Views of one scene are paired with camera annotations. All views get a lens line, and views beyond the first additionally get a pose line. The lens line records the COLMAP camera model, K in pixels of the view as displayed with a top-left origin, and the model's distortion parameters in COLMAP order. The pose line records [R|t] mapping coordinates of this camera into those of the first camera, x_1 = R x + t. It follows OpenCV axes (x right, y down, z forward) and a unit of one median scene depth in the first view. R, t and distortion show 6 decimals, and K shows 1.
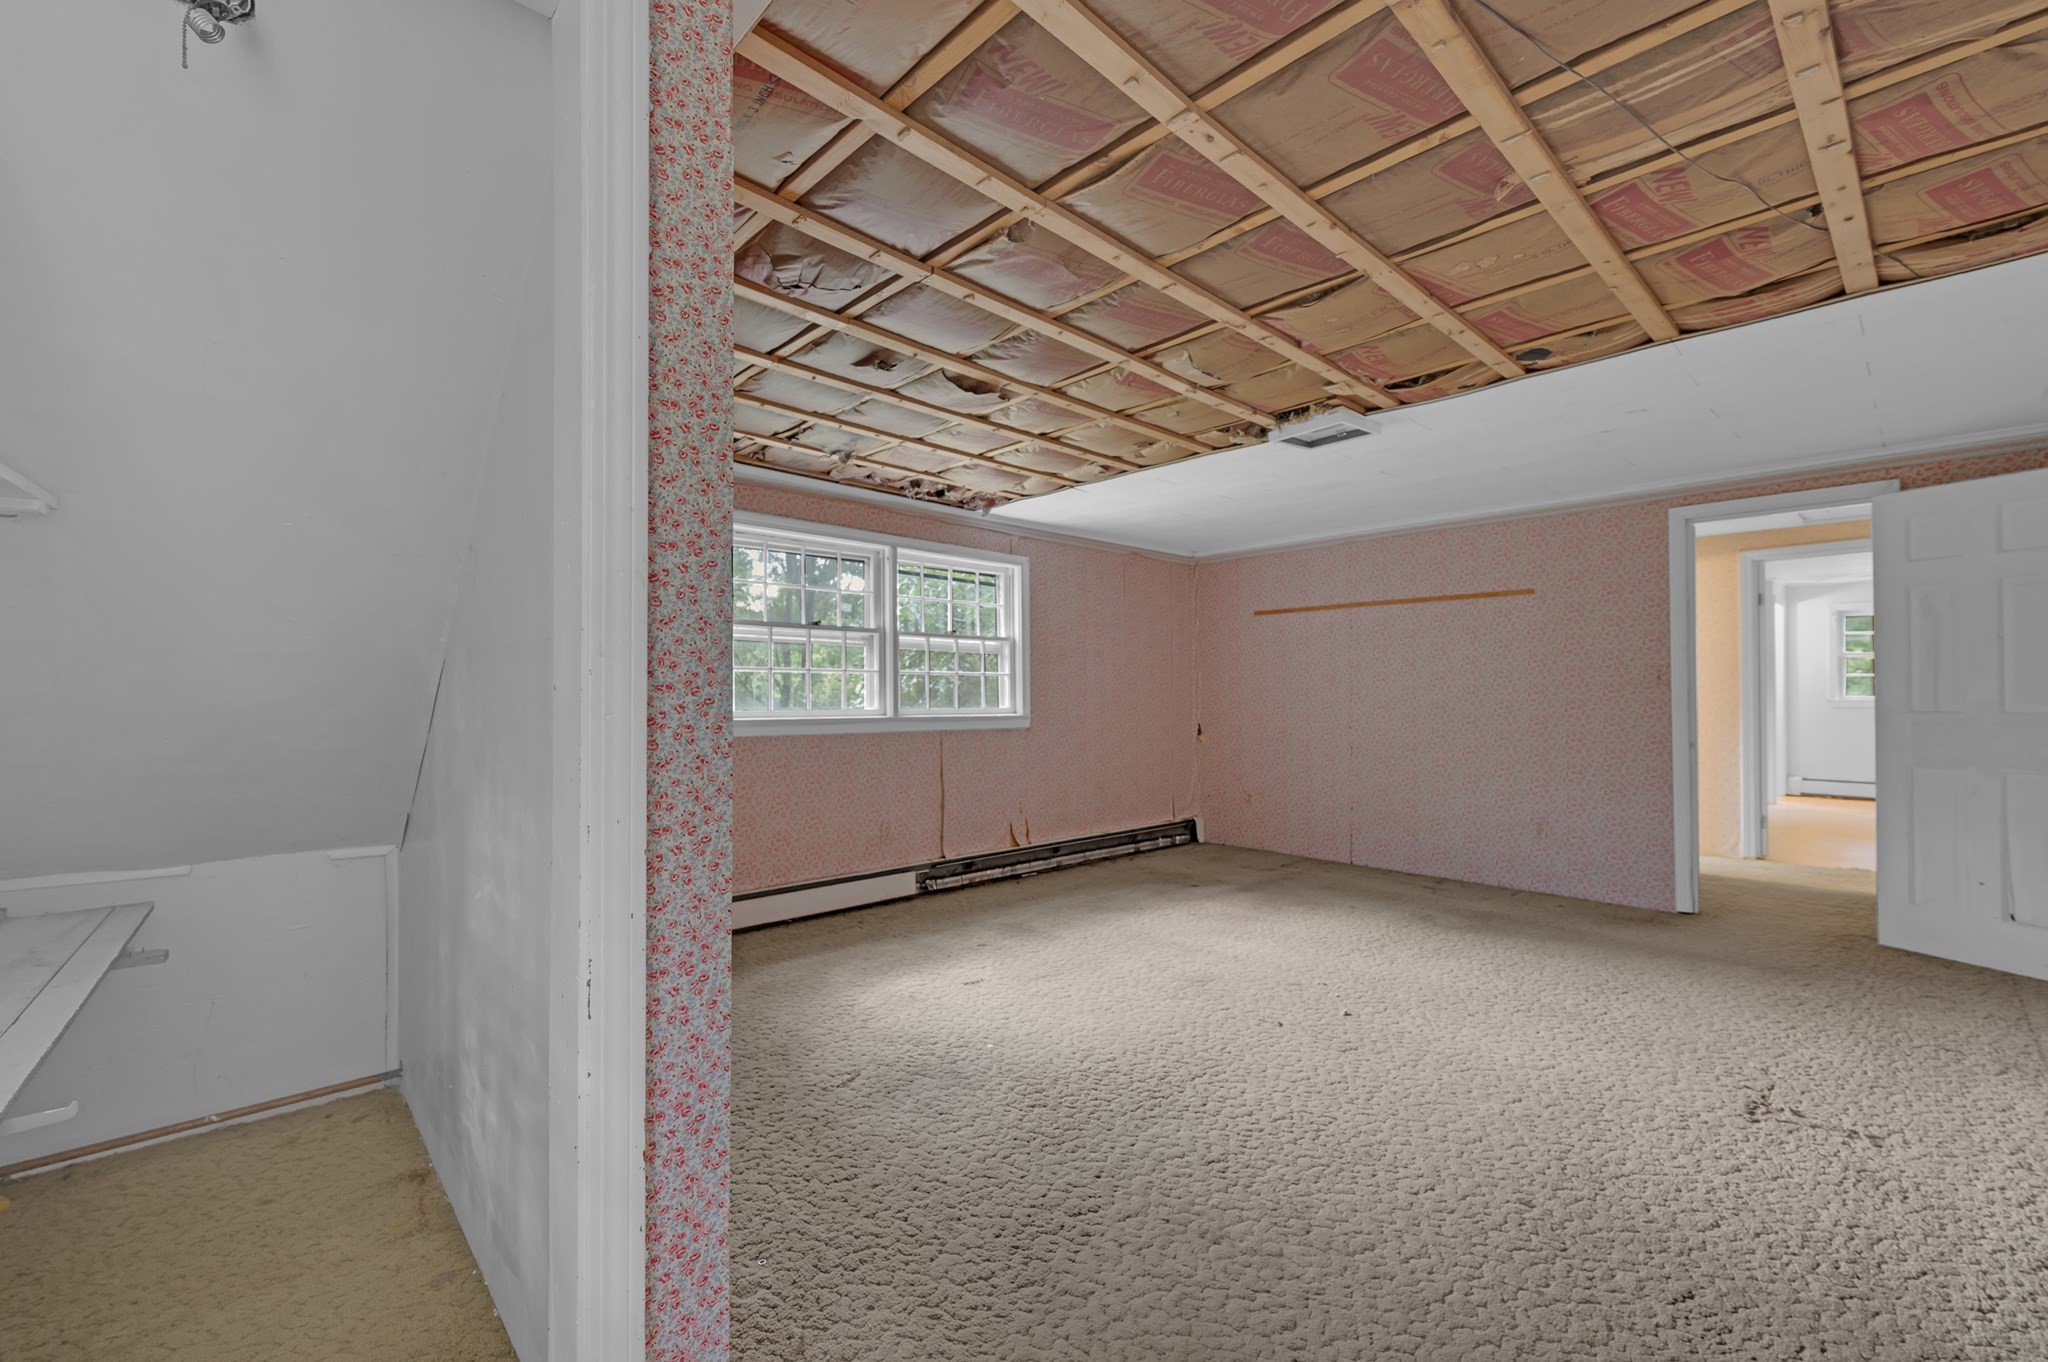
lens RADIAL K [[838.2, 0, 1024.0], [0, 838.2, 681.8], [0, 0, 1]] dist [-0.000537, -0.000057]
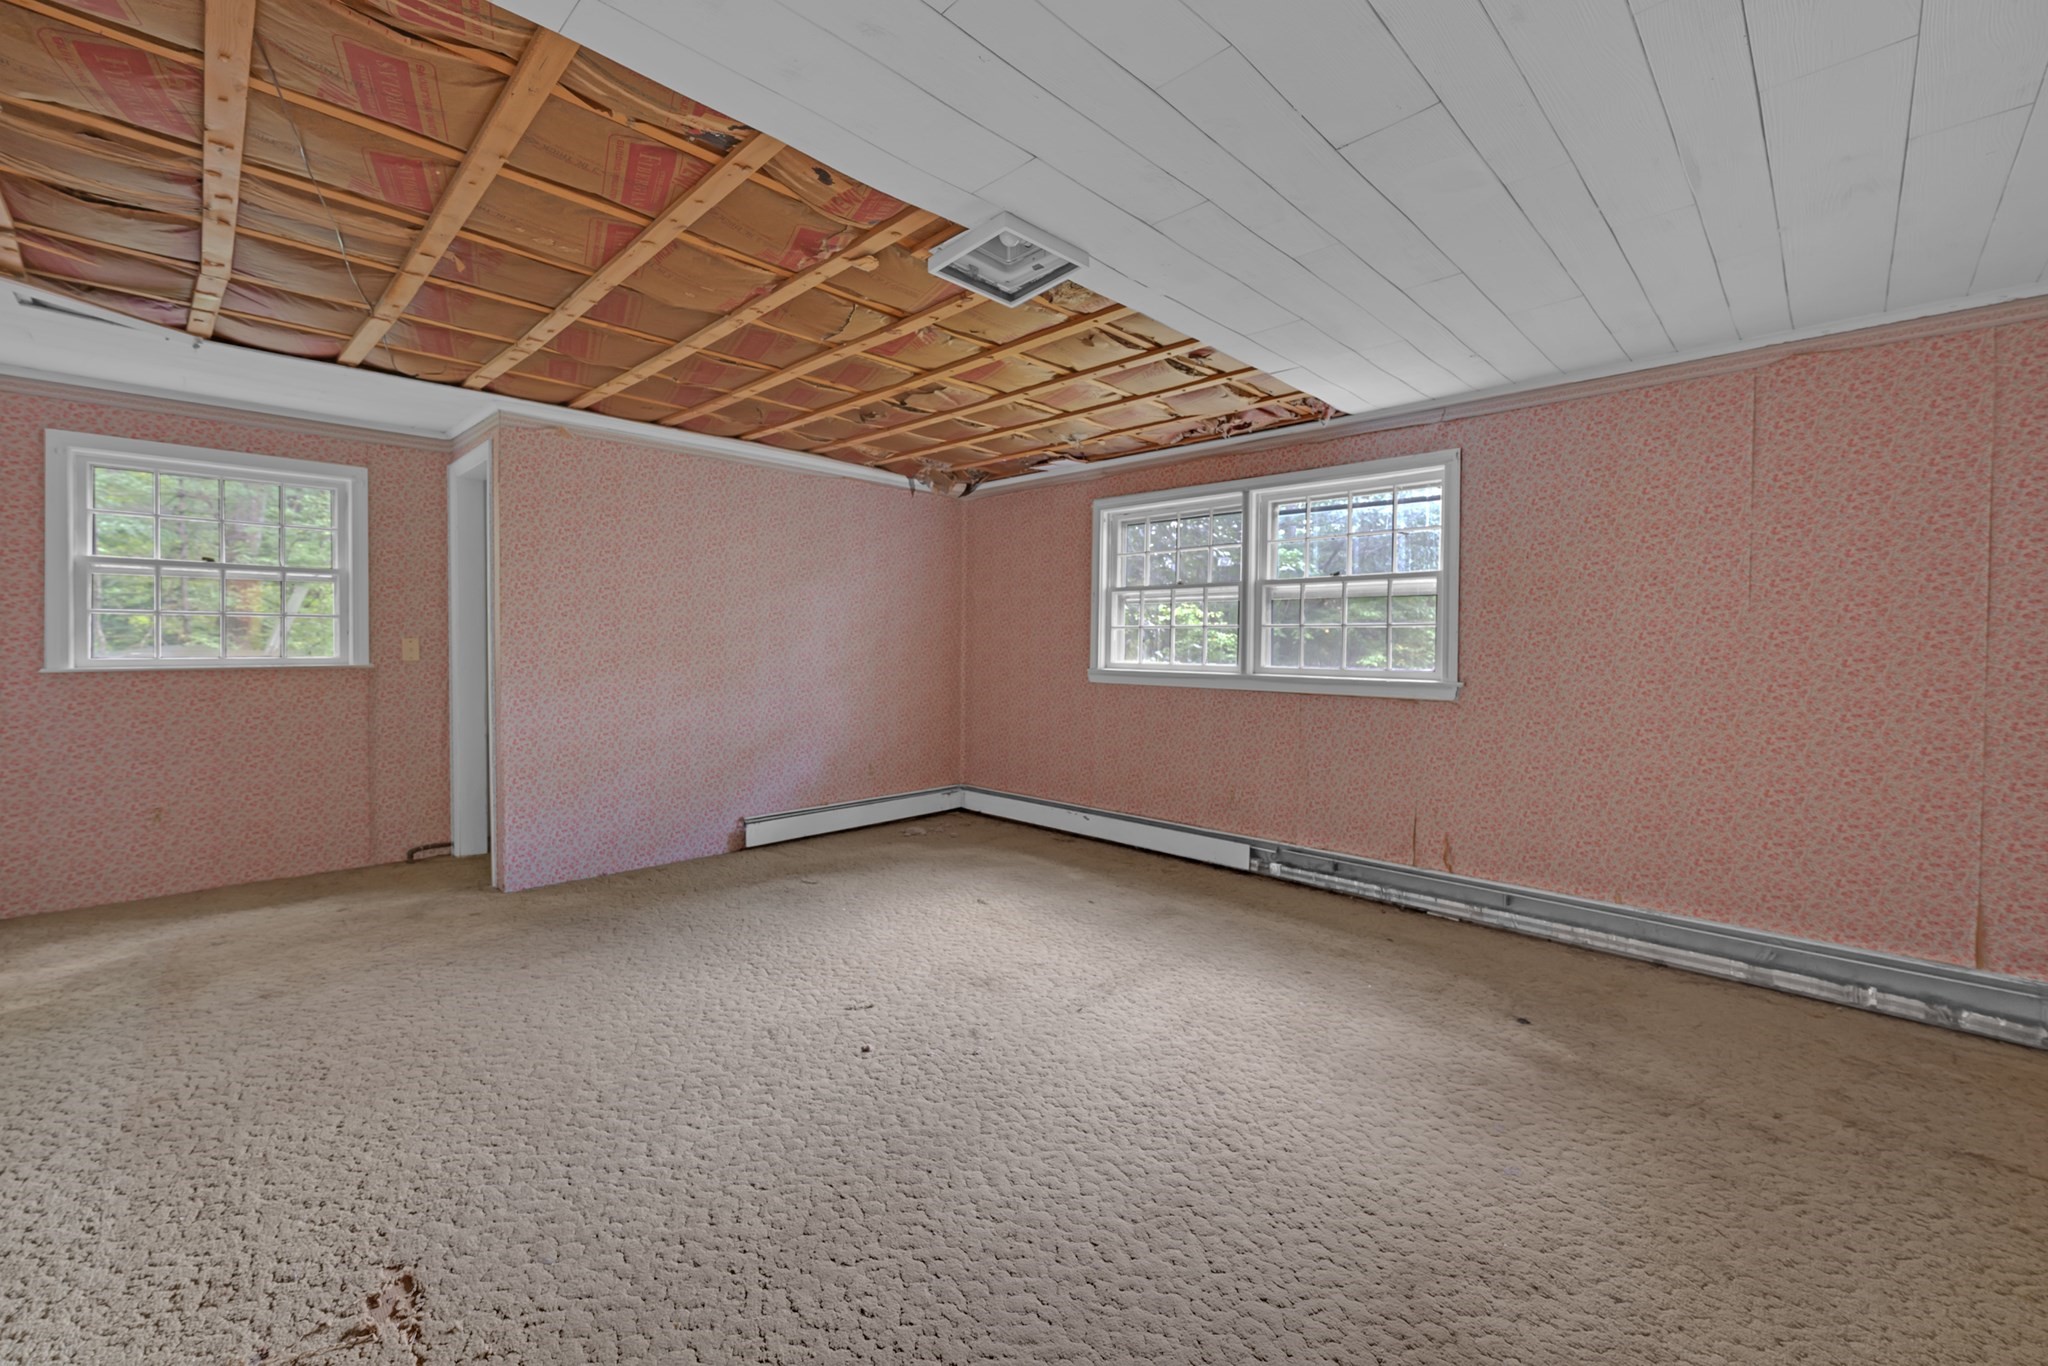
lens RADIAL K [[838.2, 0, 1032.3], [0, 838.2, 654.9], [0, 0, 1]] dist [-0.000537, -0.000057]
pose [[0.049547, 0.010762, -0.998714, 0.842010], [0.005465, 0.999924, 0.011047, 0.009759], [0.998757, -0.006005, 0.049485, 0.796270]]
